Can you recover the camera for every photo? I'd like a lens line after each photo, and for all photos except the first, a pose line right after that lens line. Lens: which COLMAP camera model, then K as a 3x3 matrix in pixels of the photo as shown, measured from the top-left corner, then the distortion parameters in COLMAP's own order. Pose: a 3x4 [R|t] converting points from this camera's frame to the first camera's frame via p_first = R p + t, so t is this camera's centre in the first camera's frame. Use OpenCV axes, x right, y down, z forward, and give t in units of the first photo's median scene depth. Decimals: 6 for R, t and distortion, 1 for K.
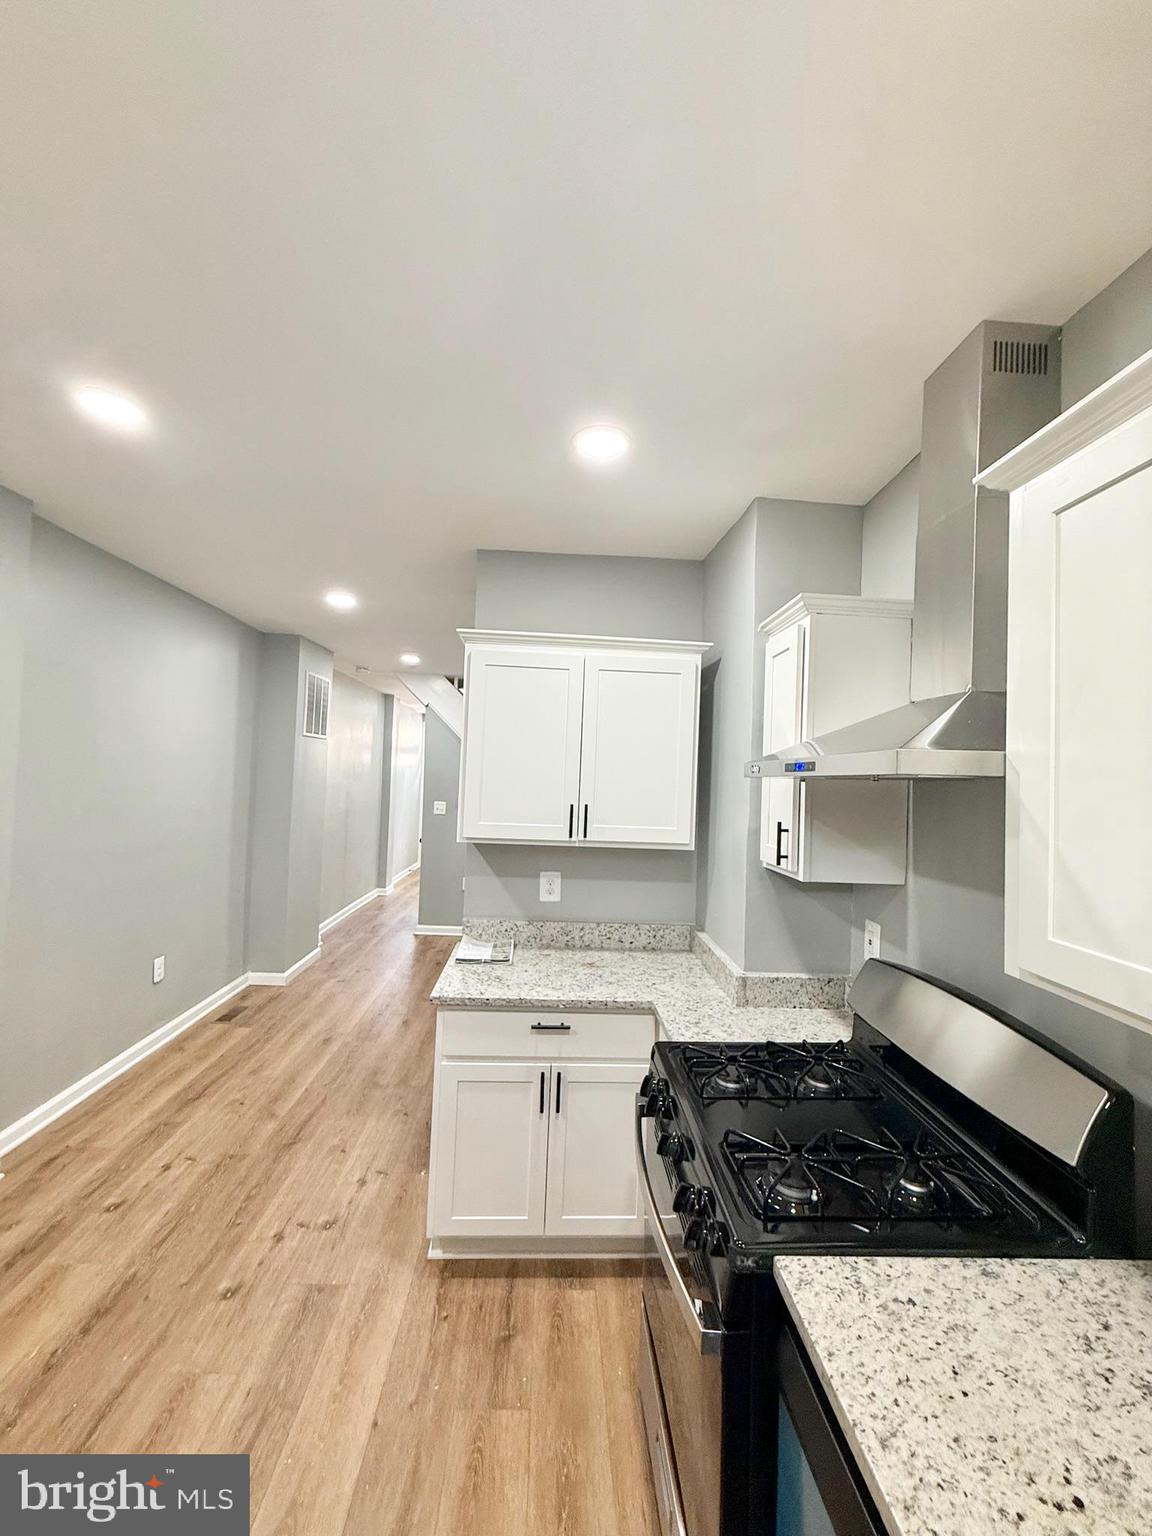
lens RADIAL K [[611.5, 0, 579.5], [0, 611.5, 762.8], [0, 0, 1]] dist [0.000026, 0.000153]
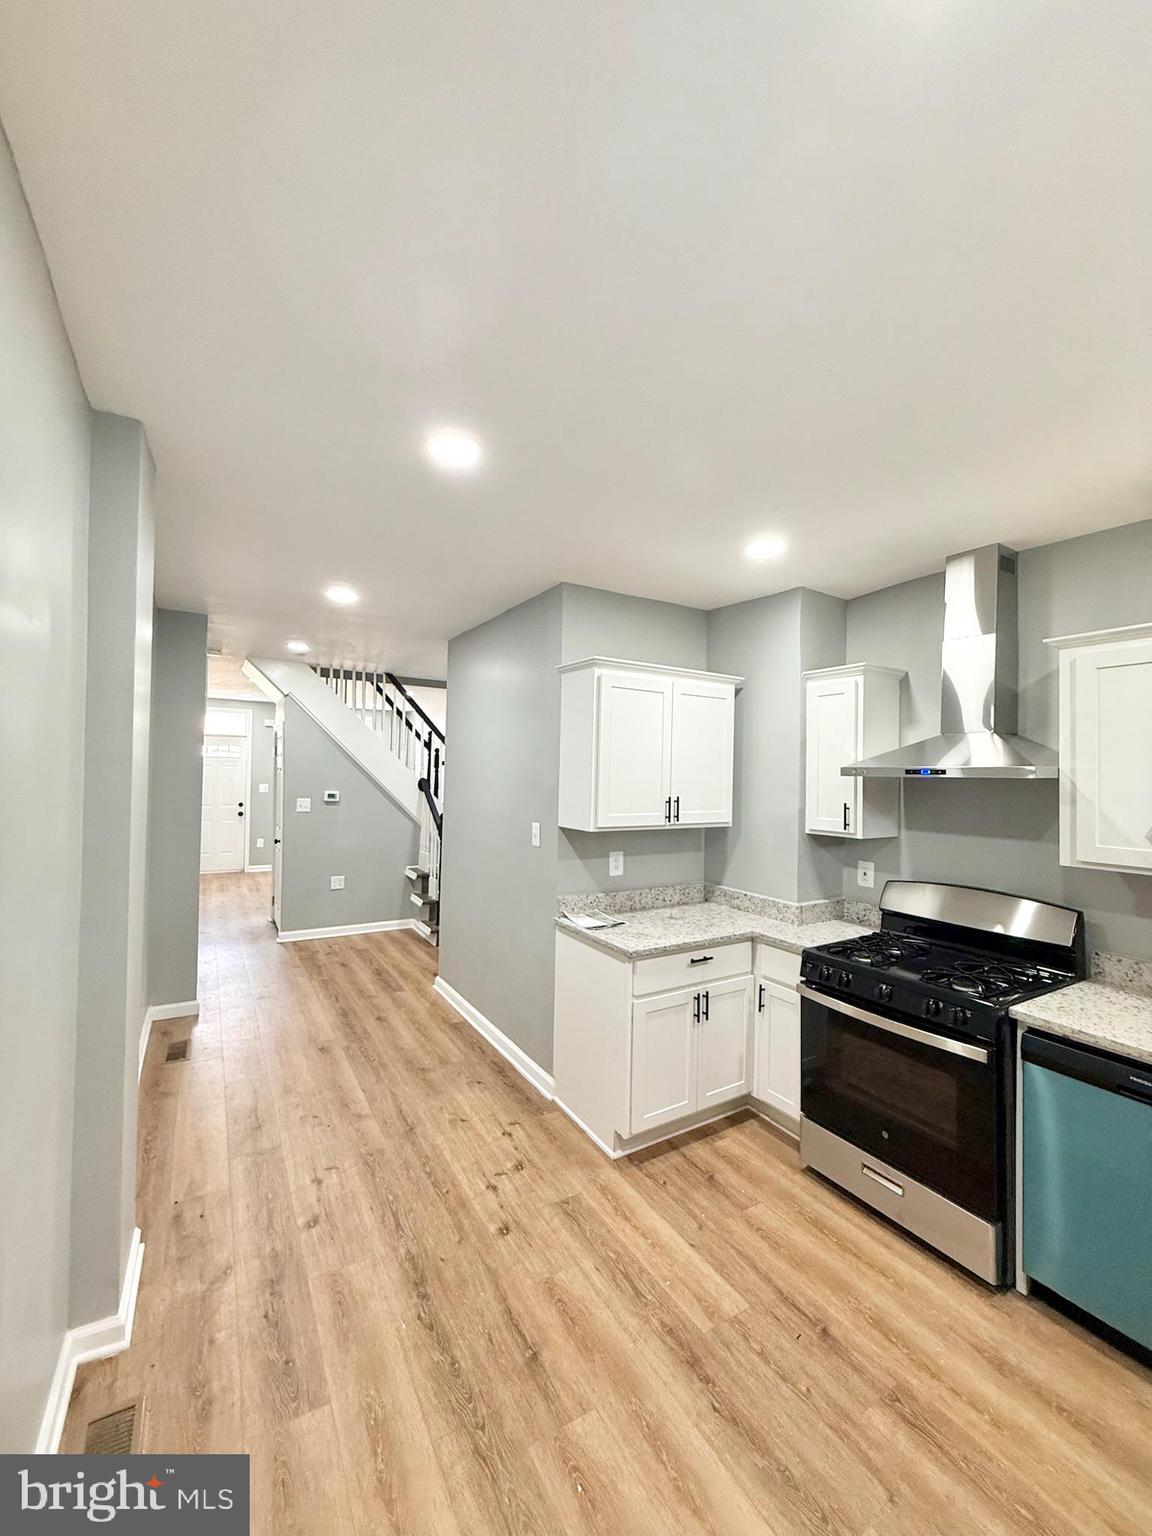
lens RADIAL K [[614.5, 0, 570.7], [0, 614.5, 764.1], [0, 0, 1]] dist [0.002559, 0.000090]
pose [[0.877366, -0.013498, 0.479633, -0.937539], [-0.000145, 0.999597, 0.028396, -0.044722], [-0.479823, -0.024983, 0.877010, -0.055936]]
